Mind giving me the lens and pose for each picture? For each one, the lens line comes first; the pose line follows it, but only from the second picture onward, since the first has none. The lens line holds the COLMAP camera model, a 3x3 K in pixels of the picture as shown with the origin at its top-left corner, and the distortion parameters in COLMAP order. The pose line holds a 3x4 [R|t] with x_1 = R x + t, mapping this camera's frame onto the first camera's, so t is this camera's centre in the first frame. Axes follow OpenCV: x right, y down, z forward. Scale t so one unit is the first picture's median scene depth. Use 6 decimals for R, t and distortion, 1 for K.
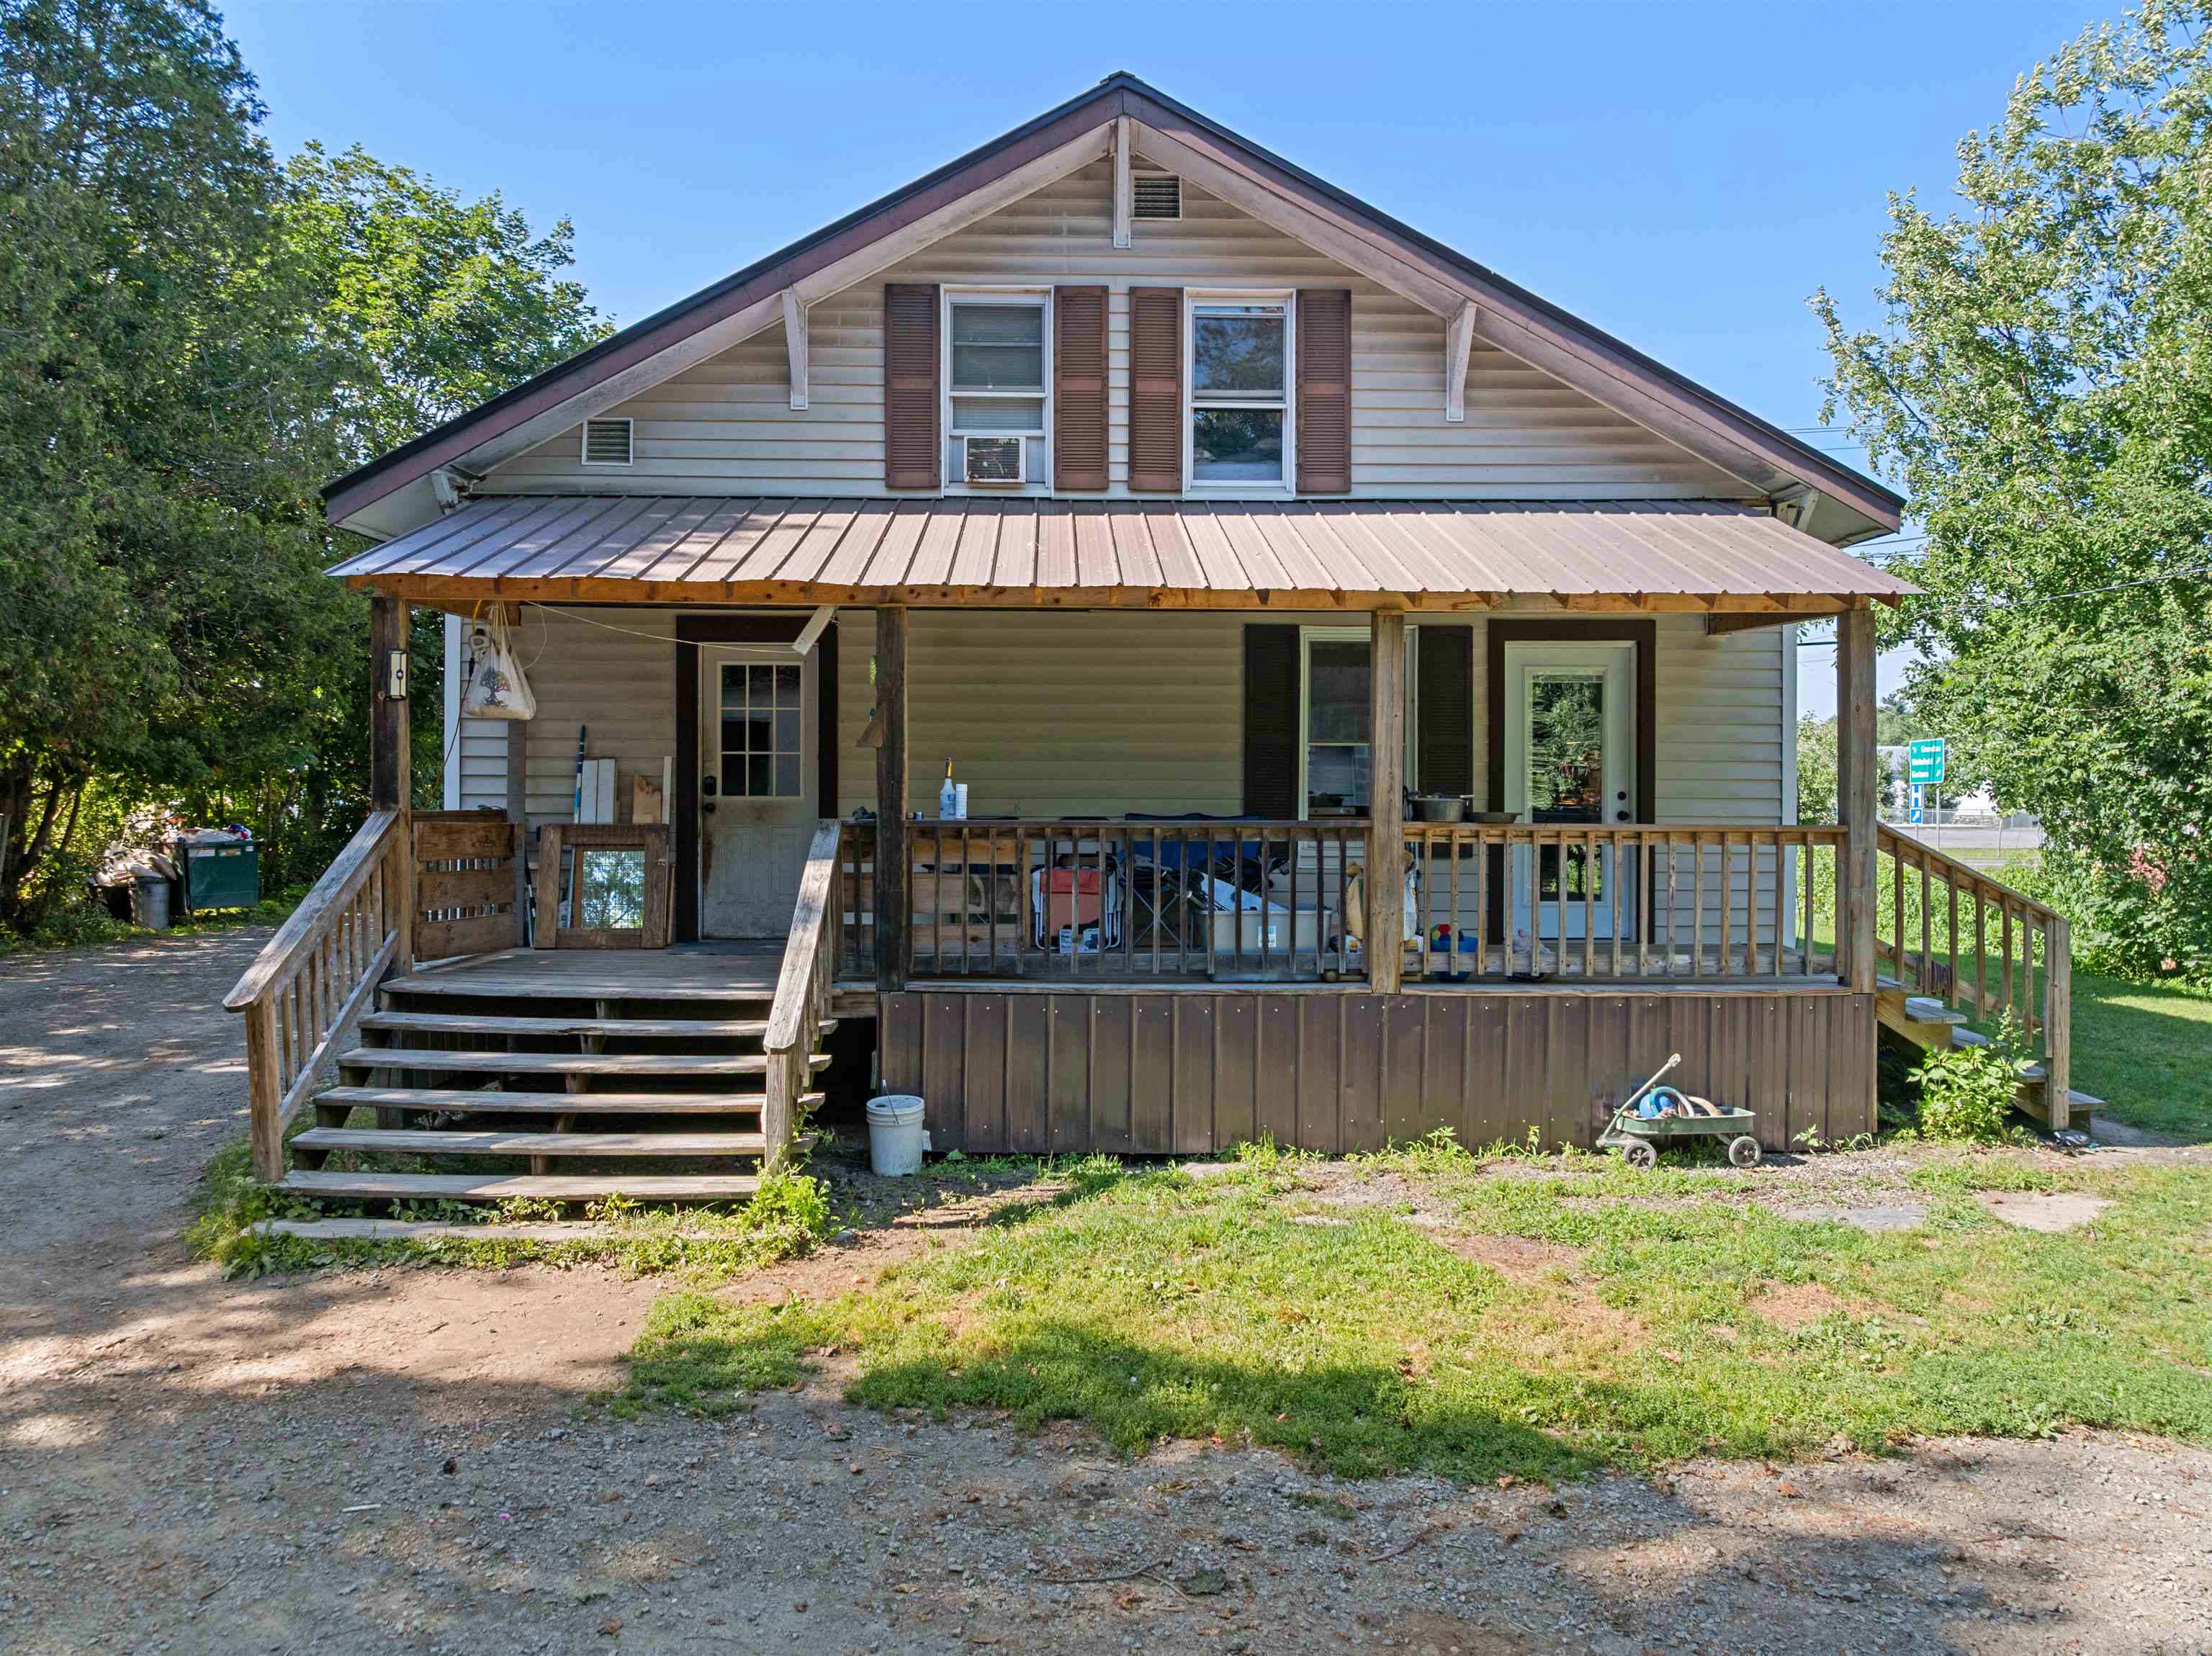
lens RADIAL K [[1549.2, 0, 1107.5], [0, 1549.2, 758.6], [0, 0, 1]] dist [-0.035941, 0.000053]
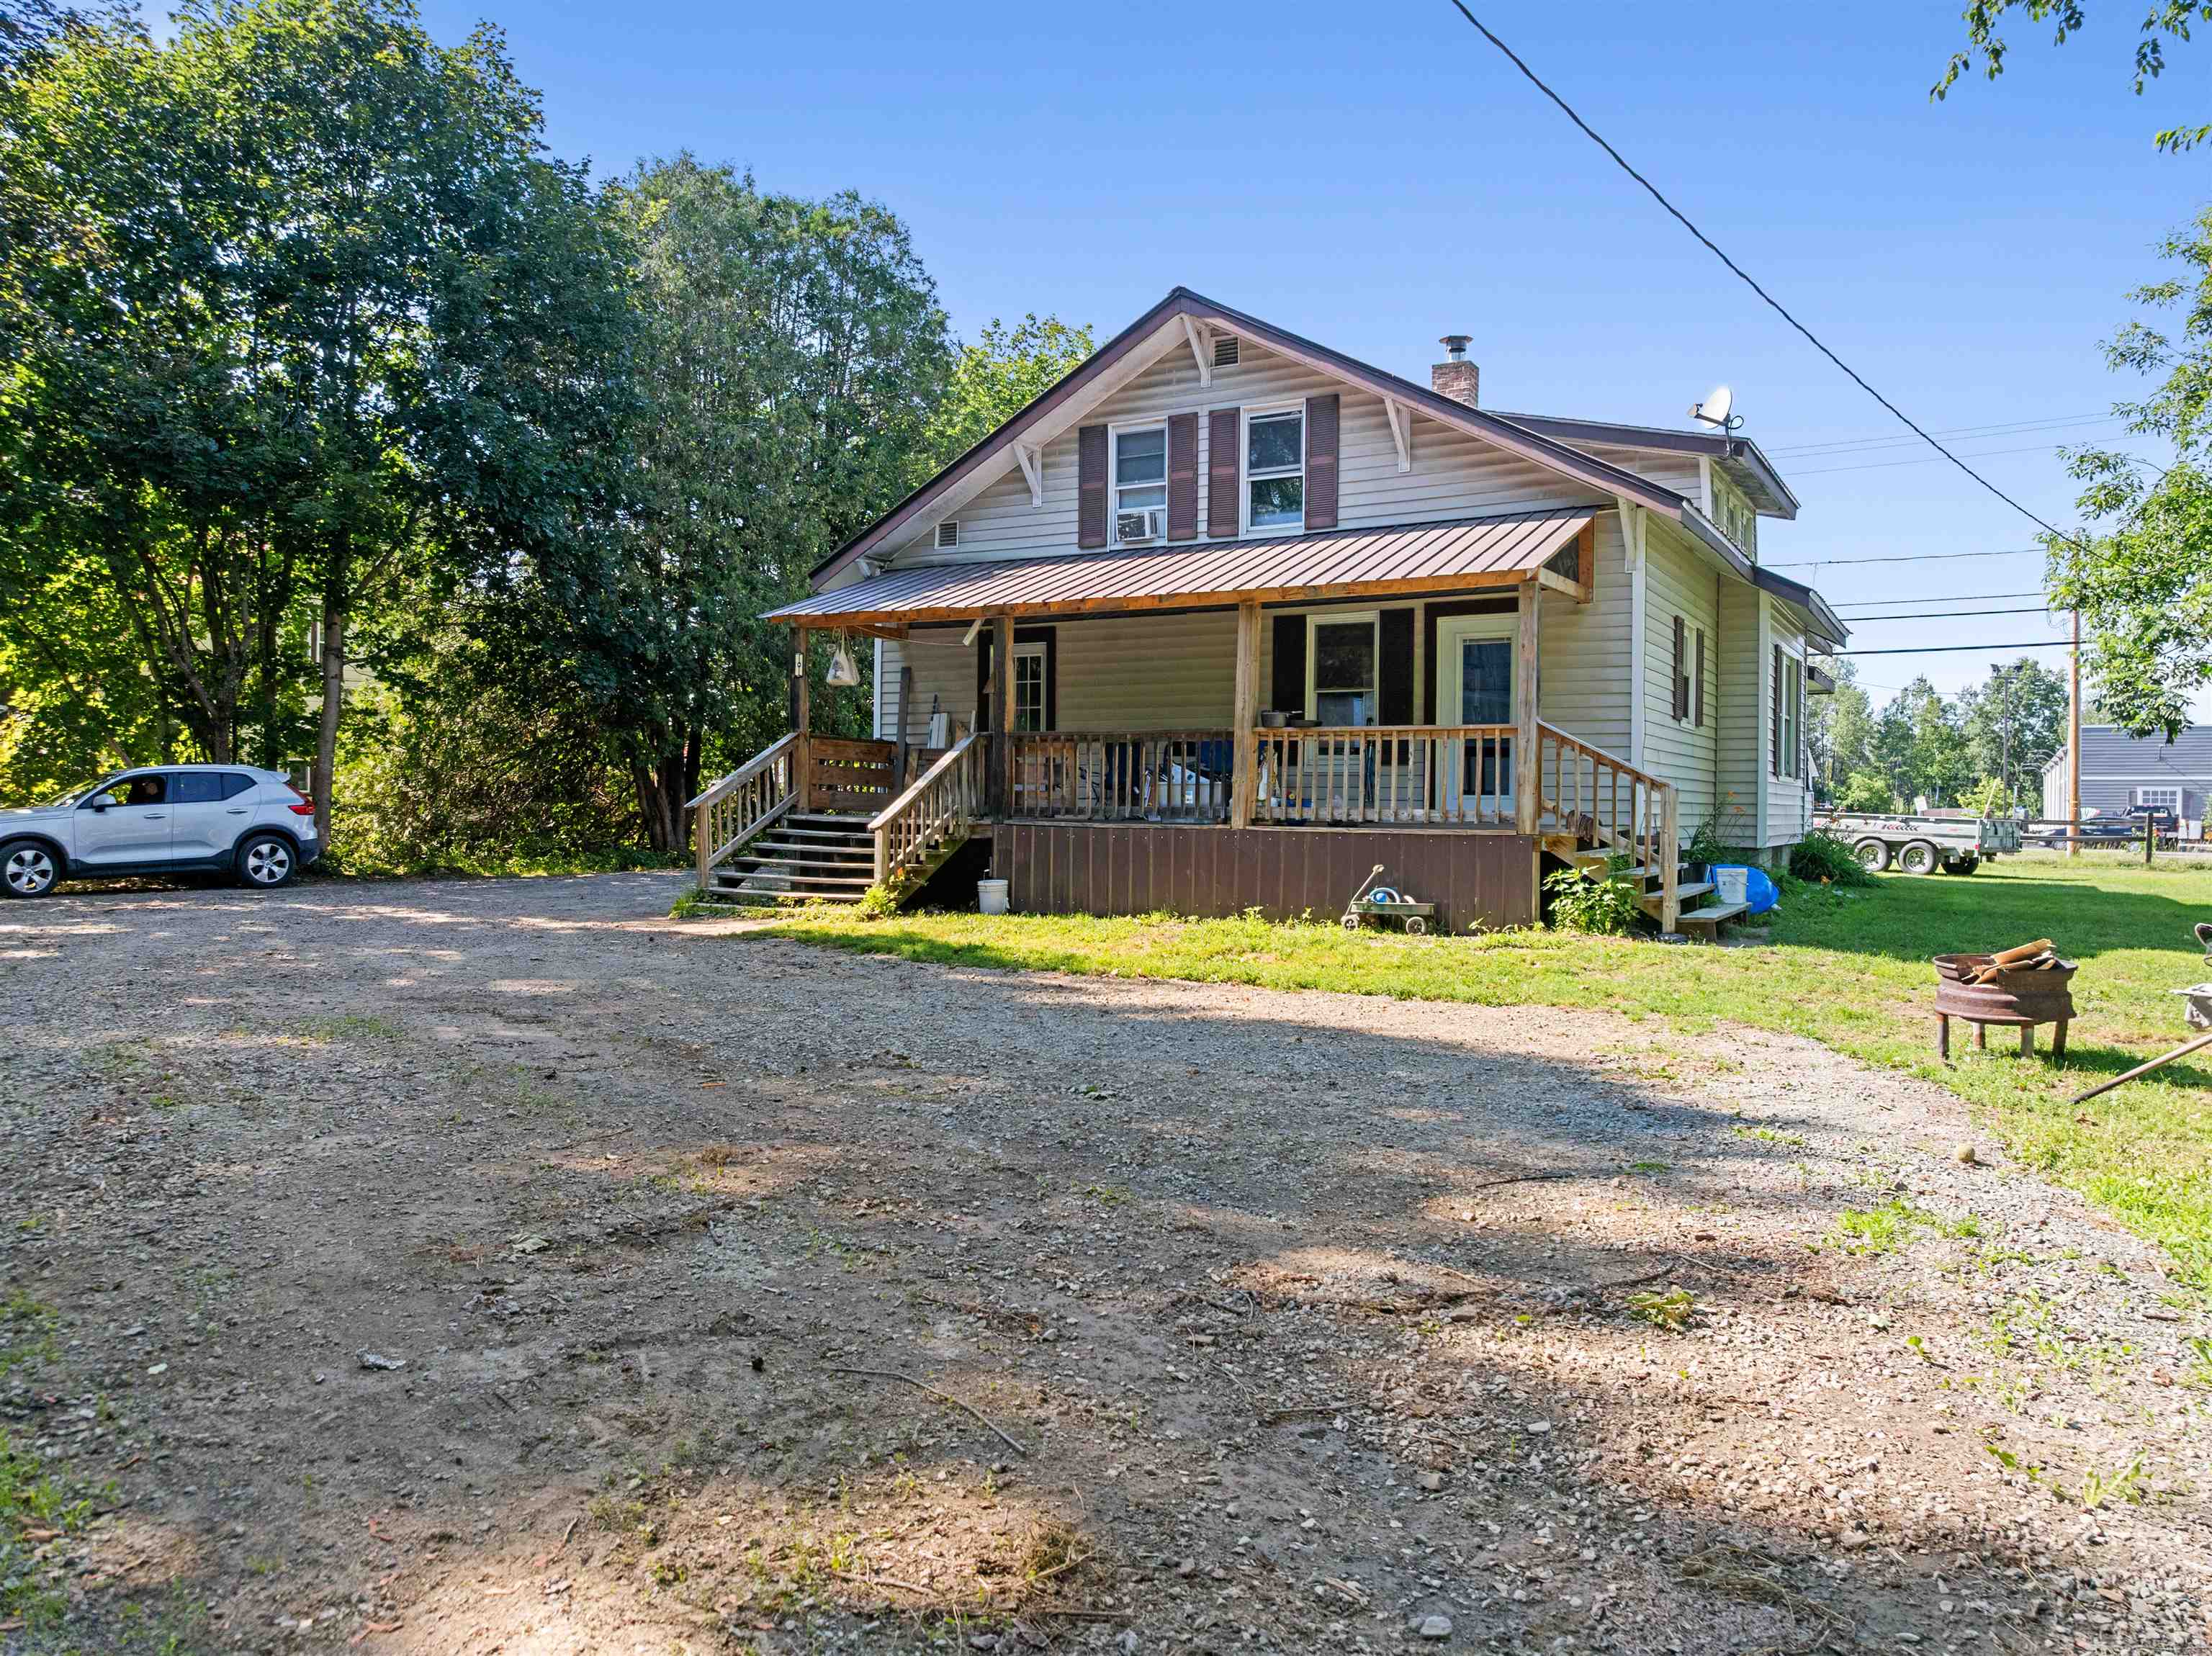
lens RADIAL K [[1549.2, 0, 1107.5], [0, 1549.2, 758.6], [0, 0, 1]] dist [-0.035941, 0.000053]
pose [[0.850496, -0.011388, -0.525858, 0.765555], [-0.001112, 0.999724, -0.023448, 0.093642], [0.525980, 0.020527, 0.850249, -0.414613]]
